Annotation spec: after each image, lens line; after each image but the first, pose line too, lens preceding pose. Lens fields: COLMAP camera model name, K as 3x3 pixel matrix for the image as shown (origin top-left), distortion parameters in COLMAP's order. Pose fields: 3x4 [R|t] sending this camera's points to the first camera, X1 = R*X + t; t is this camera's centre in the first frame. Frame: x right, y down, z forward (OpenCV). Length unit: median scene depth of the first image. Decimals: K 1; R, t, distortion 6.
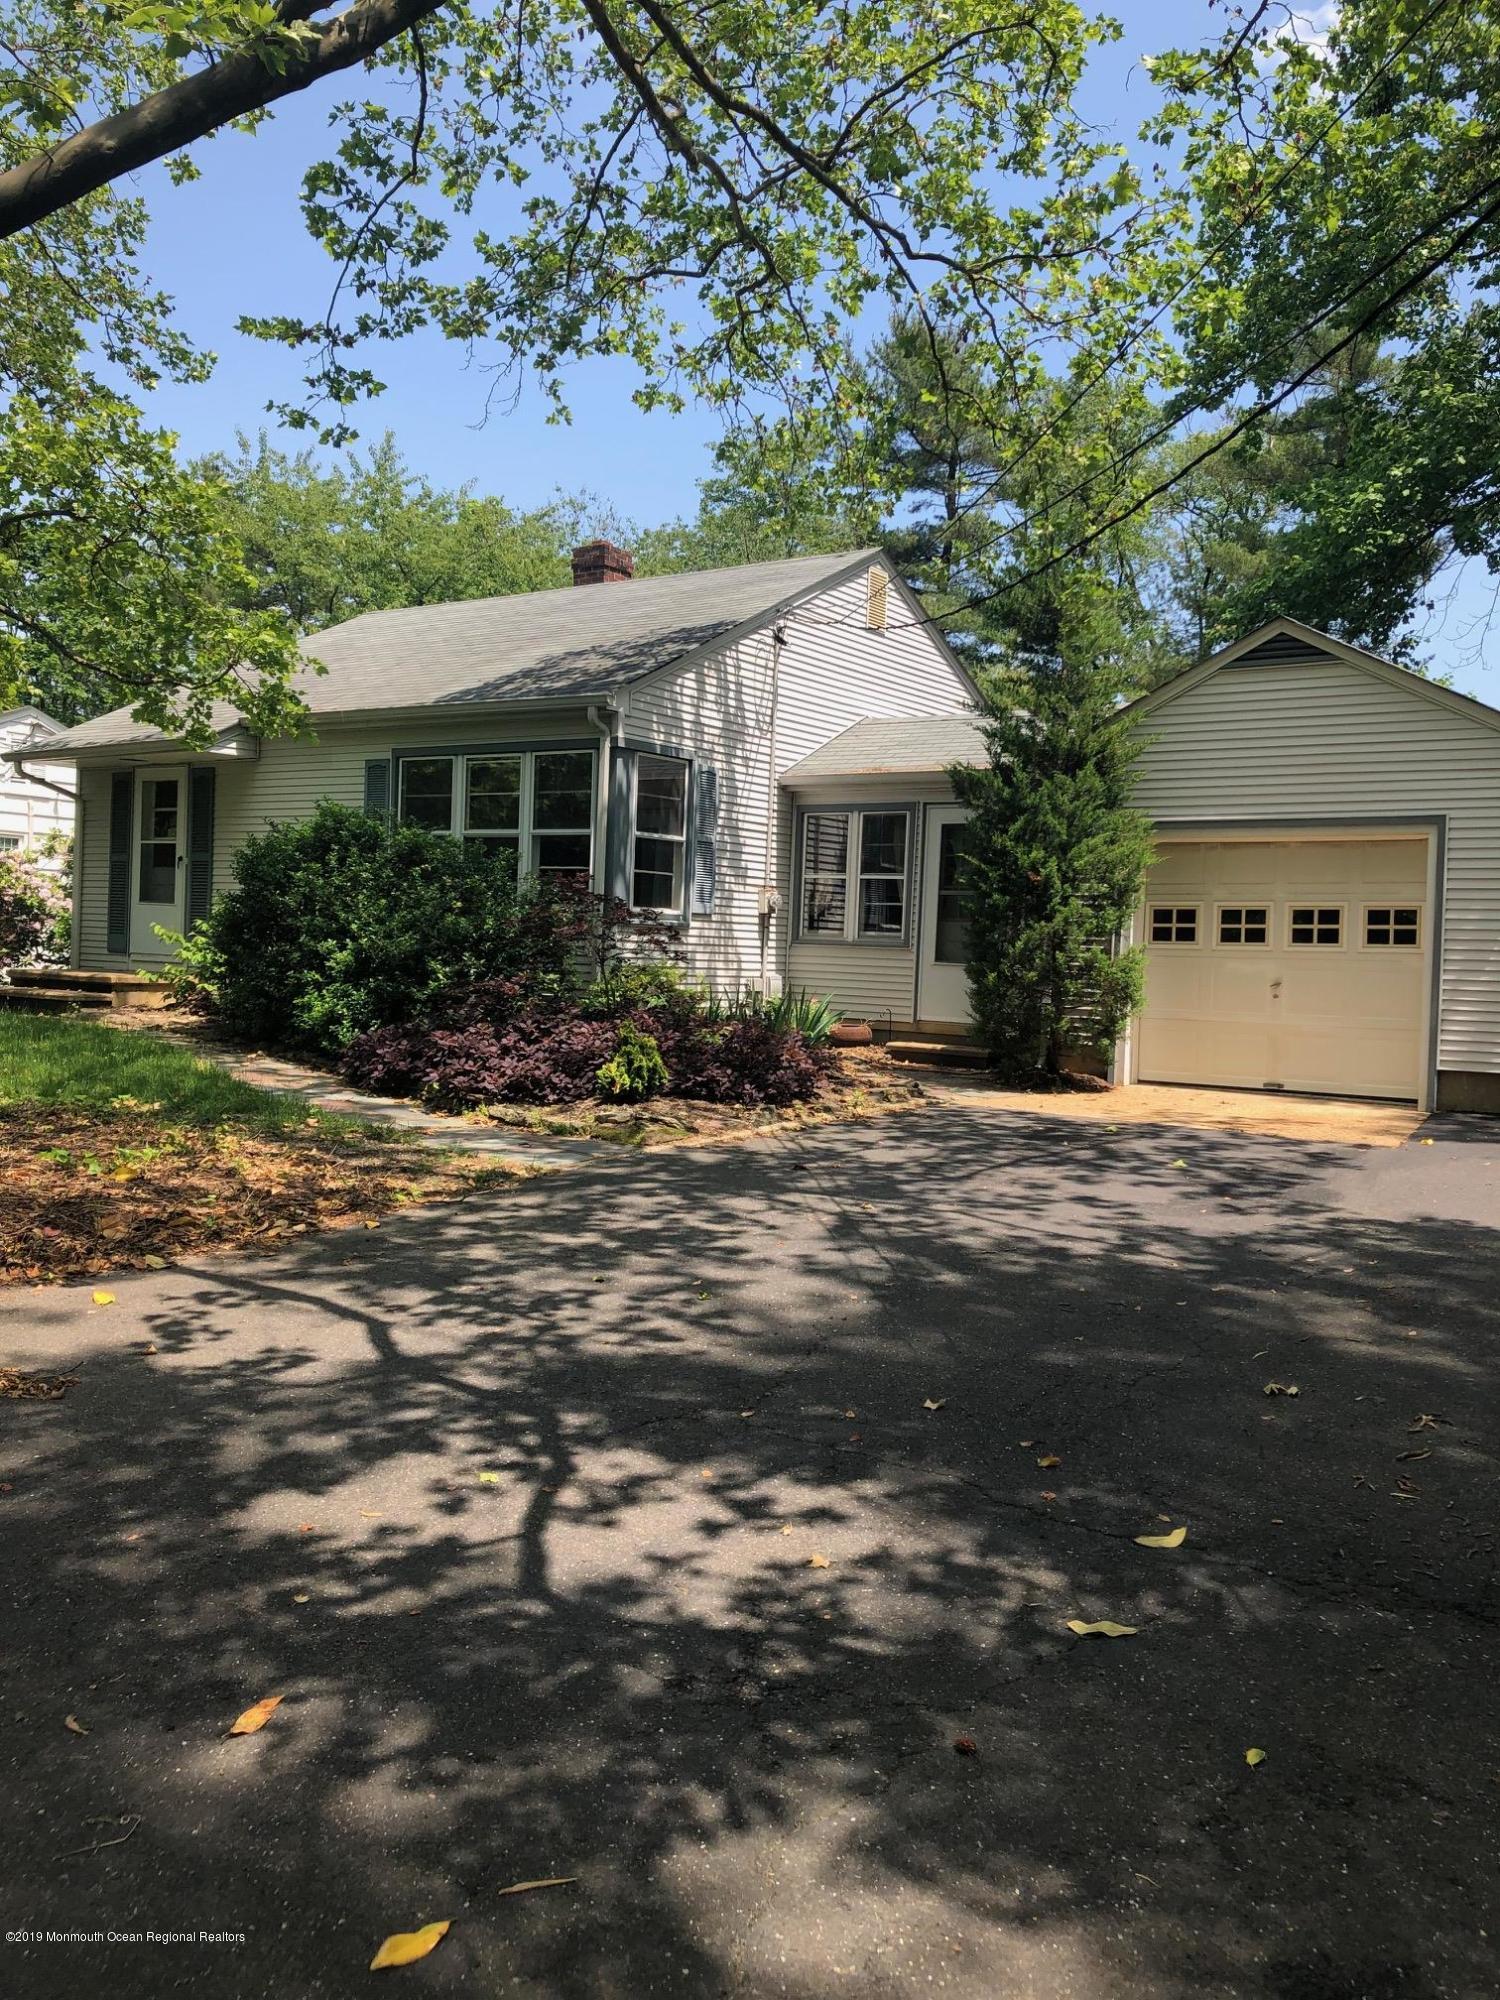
lens RADIAL K [[1569.6, 0, 750.0], [0, 1569.6, 1000.0], [0, 0, 1]] dist [0.006695, -0.000268]
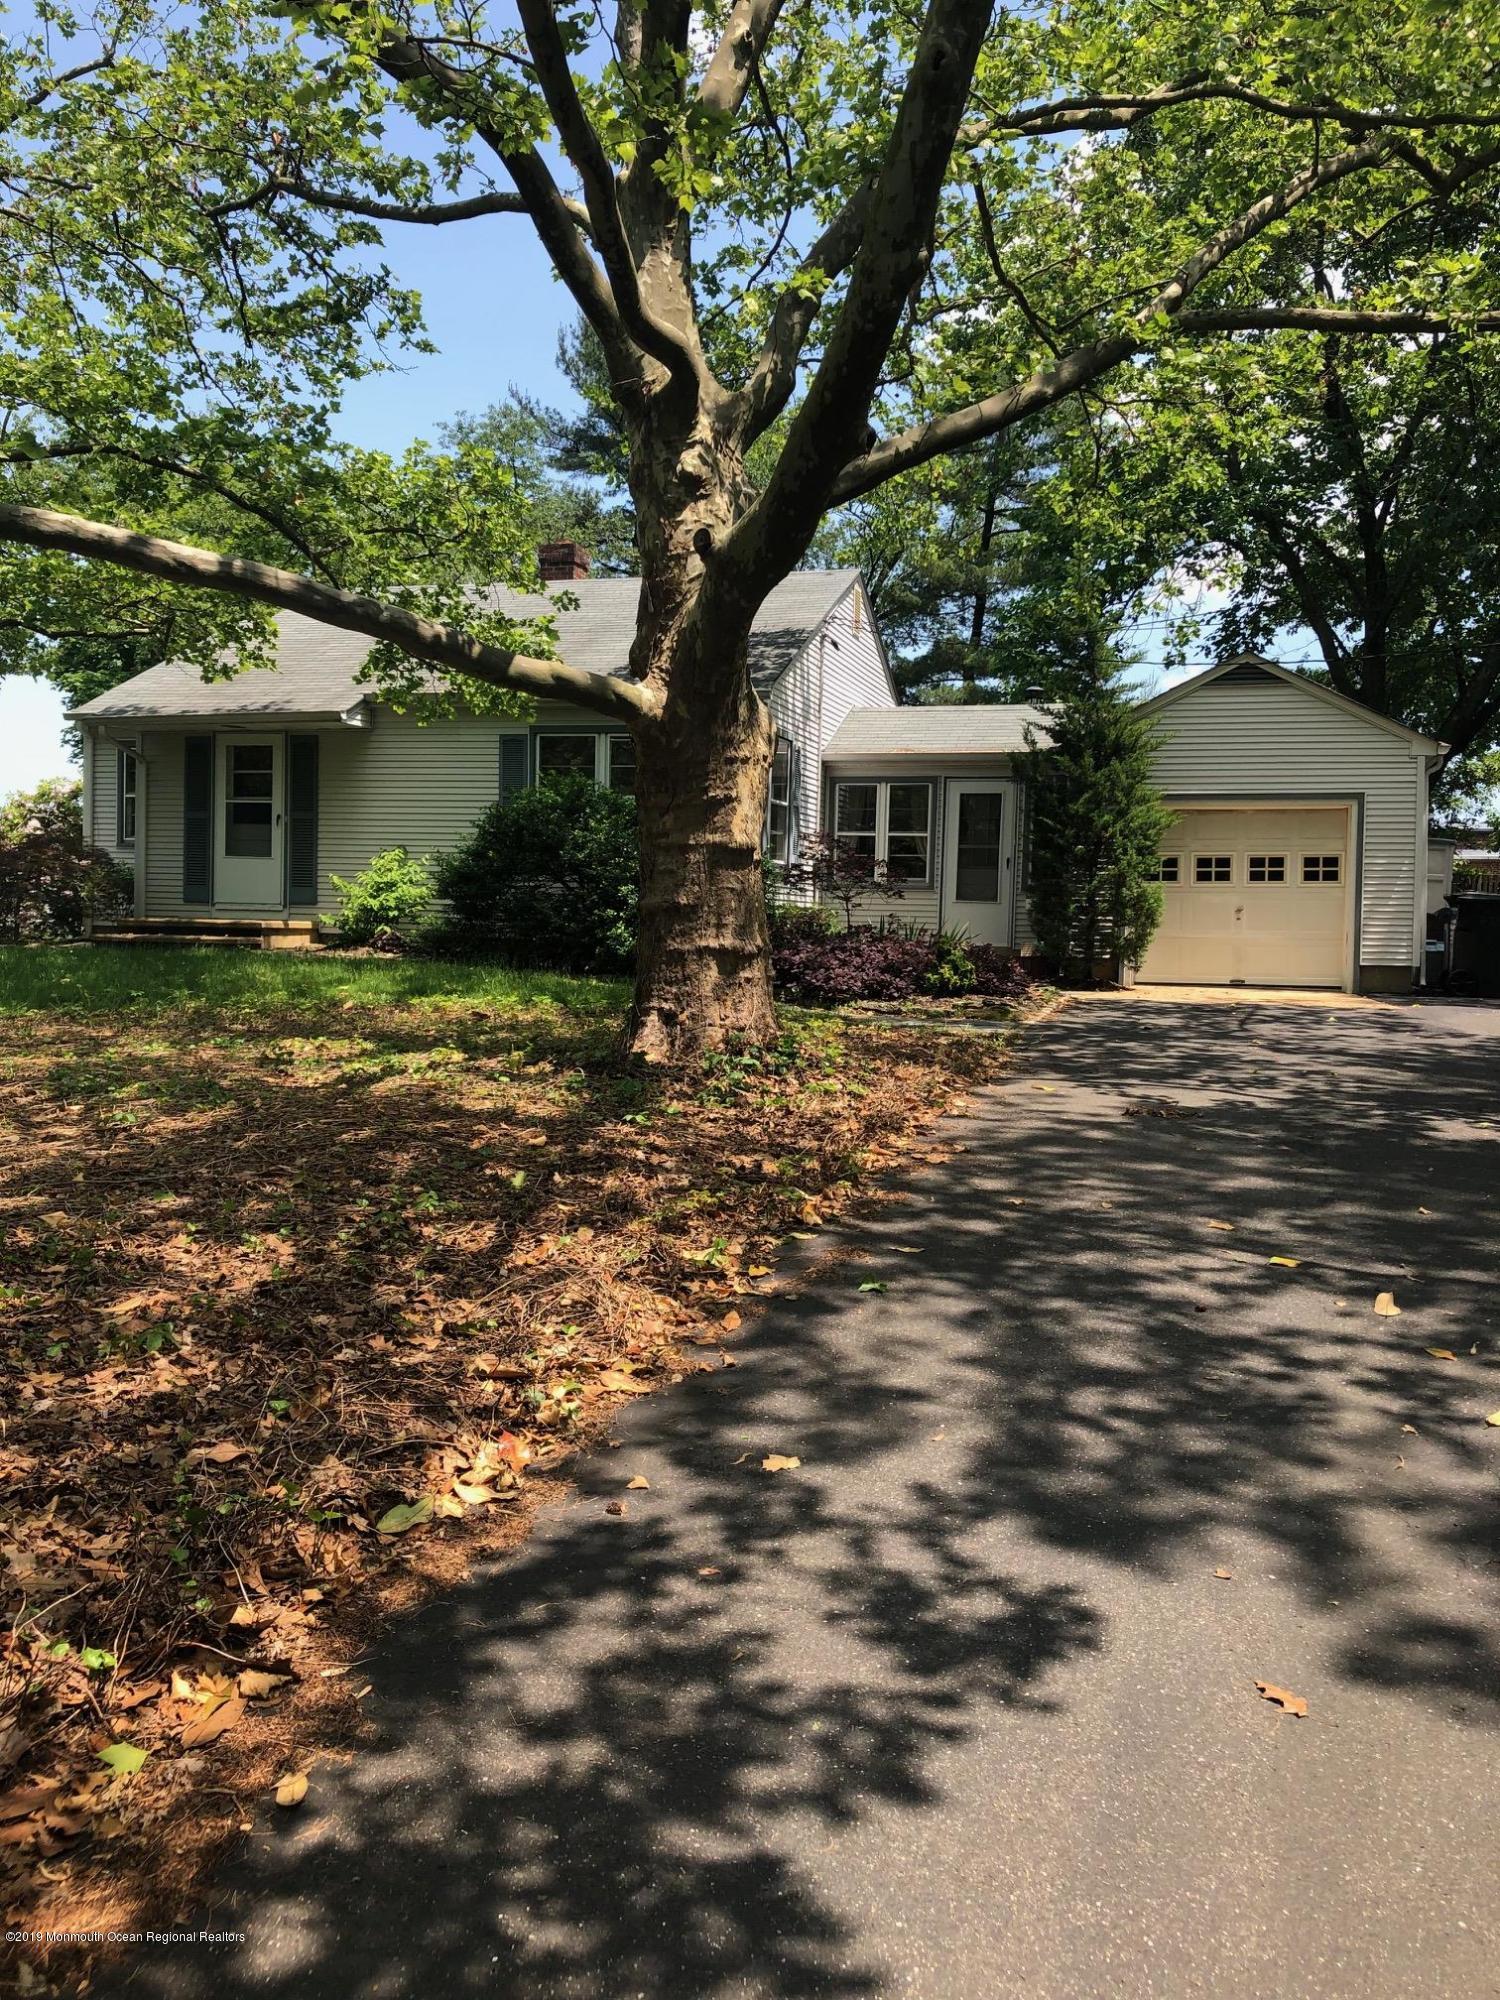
lens RADIAL K [[1569.6, 0, 750.0], [0, 1569.6, 1000.0], [0, 0, 1]] dist [0.006695, -0.000268]
pose [[0.952515, -0.030841, 0.302927, -0.520581], [0.022369, 0.999257, 0.031400, 0.016727], [-0.303670, -0.023133, 0.952496, -0.221728]]
